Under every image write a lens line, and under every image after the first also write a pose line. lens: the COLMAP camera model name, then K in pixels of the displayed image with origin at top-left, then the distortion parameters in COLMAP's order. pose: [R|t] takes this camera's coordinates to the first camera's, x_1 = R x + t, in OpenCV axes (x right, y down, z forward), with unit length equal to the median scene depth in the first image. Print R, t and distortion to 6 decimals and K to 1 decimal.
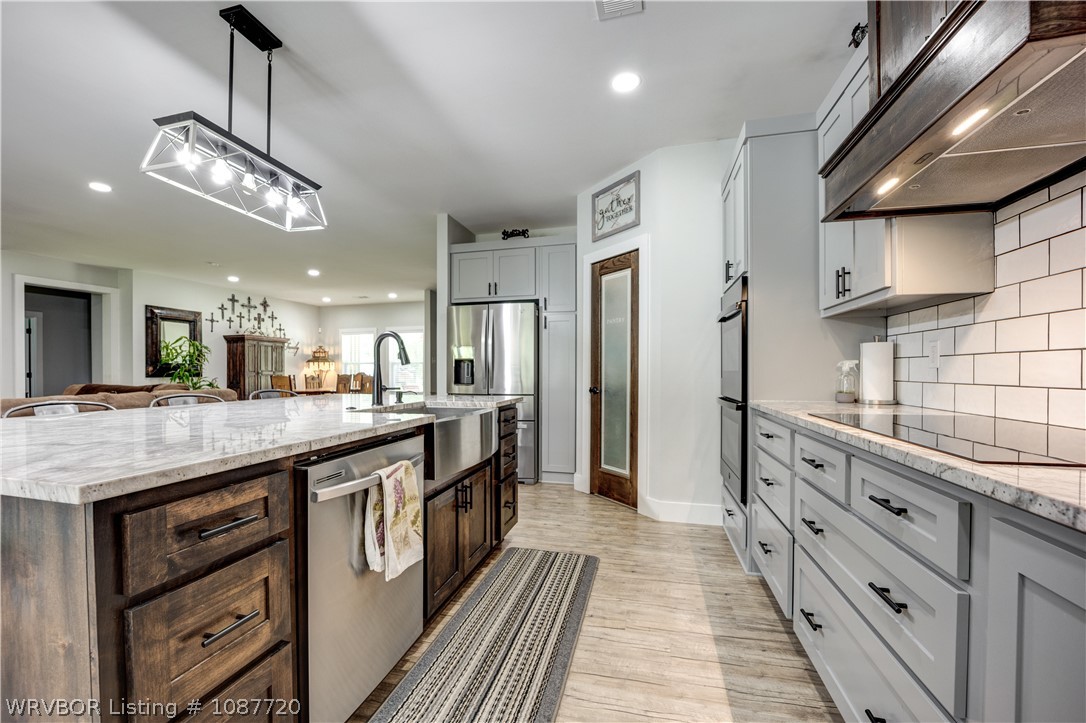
lens RADIAL K [[440.9, 0, 512.0], [0, 440.9, 374.9], [0, 0, 1]] dist [-0.021710, -0.001099]
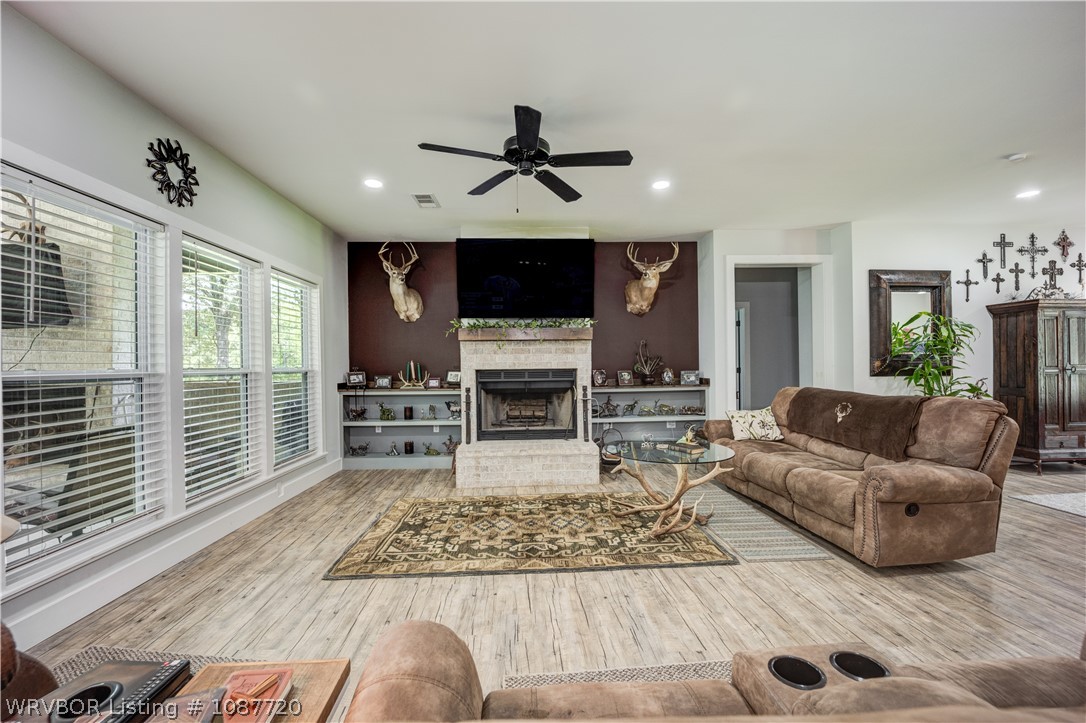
lens RADIAL K [[440.9, 0, 542.6], [0, 440.9, 360.9], [0, 0, 1]] dist [-0.021710, -0.001099]
pose [[0.305243, -0.003527, -0.952268, -0.320869], [-0.003137, 0.999984, -0.004709, -0.012482], [0.952269, 0.004424, 0.305227, 0.277106]]
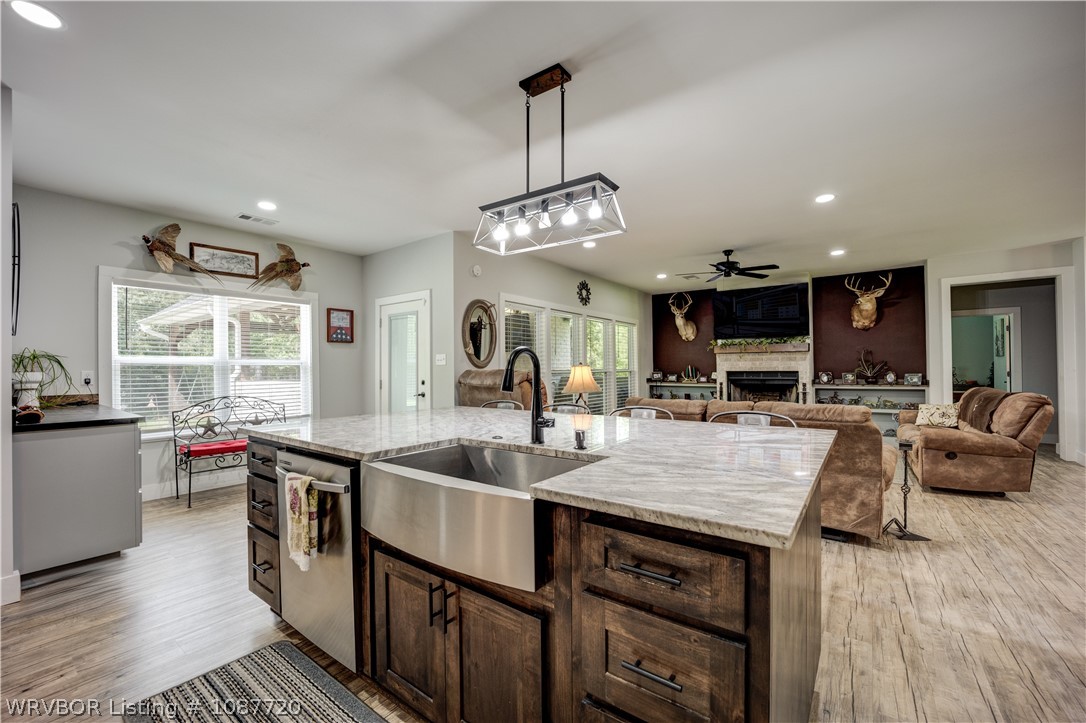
lens RADIAL K [[440.9, 0, 542.3], [0, 440.9, 359.6], [0, 0, 1]] dist [-0.021710, -0.001099]
pose [[-0.362897, -0.007353, -0.931800, 0.106780], [-0.001596, 0.999972, -0.007269, -0.020503], [0.931828, -0.001151, -0.362899, 0.344719]]
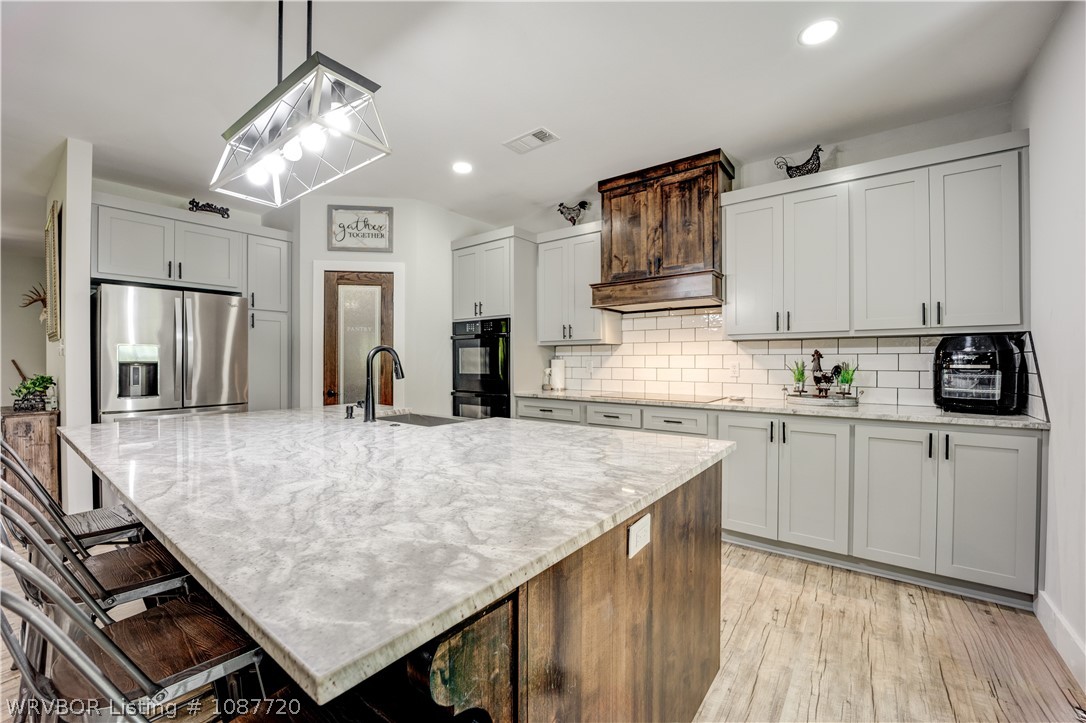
lens RADIAL K [[440.9, 0, 540.6], [0, 440.9, 361.5], [0, 0, 1]] dist [-0.021710, -0.001099]
pose [[0.395538, 0.002524, 0.918446, -0.272491], [0.011519, 0.999904, -0.007709, -0.012877], [-0.918377, 0.013629, 0.395471, 0.066482]]
